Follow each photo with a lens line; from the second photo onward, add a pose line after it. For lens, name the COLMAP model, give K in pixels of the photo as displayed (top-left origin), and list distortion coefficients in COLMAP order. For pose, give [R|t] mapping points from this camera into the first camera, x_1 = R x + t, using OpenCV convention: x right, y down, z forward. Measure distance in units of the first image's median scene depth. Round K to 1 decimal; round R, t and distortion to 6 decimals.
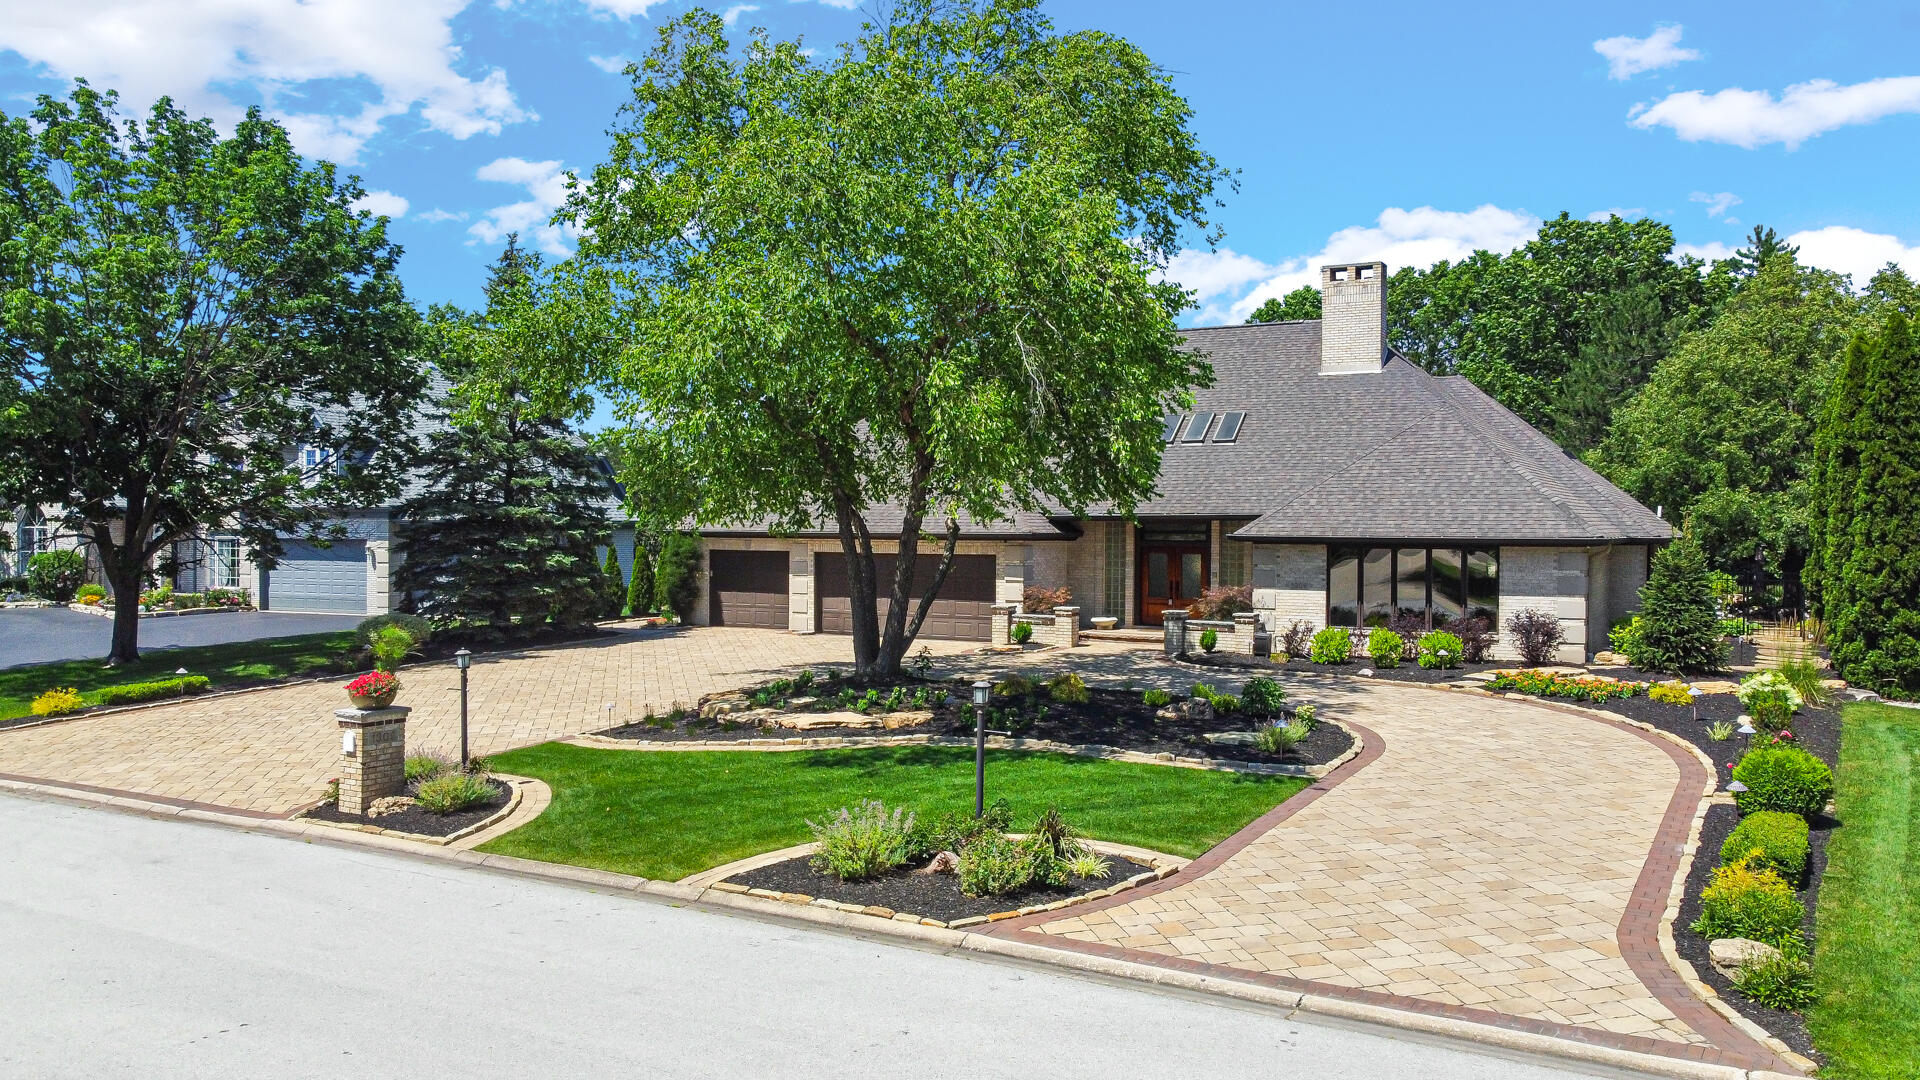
lens RADIAL K [[1470.4, 0, 960.0], [0, 1470.4, 540.0], [0, 0, 1]] dist [0.002624, -0.010472]
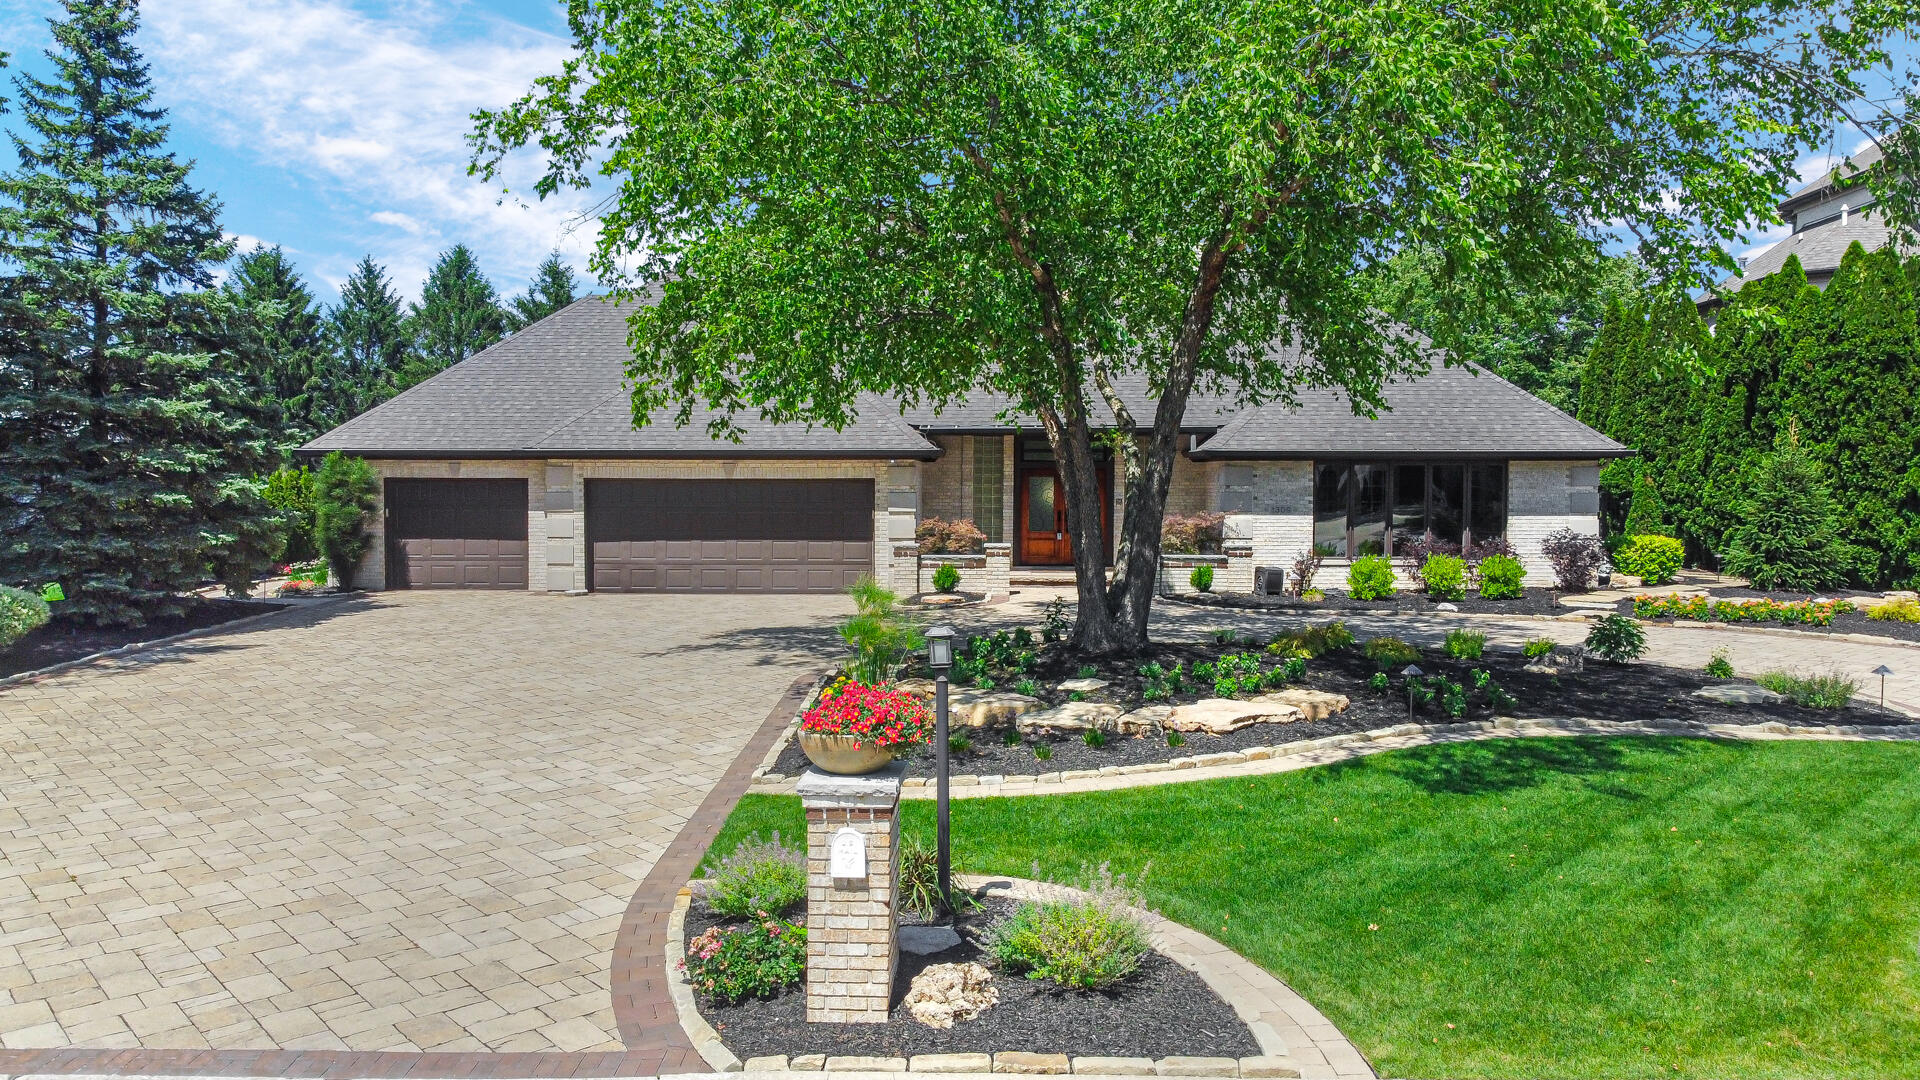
lens RADIAL K [[1470.4, 0, 960.0], [0, 1470.4, 540.0], [0, 0, 1]] dist [0.002624, -0.010472]
pose [[0.881012, -0.022532, 0.472556, -0.291368], [0.008135, 0.999439, 0.032488, 0.017449], [-0.473023, -0.024778, 0.880701, 0.310438]]
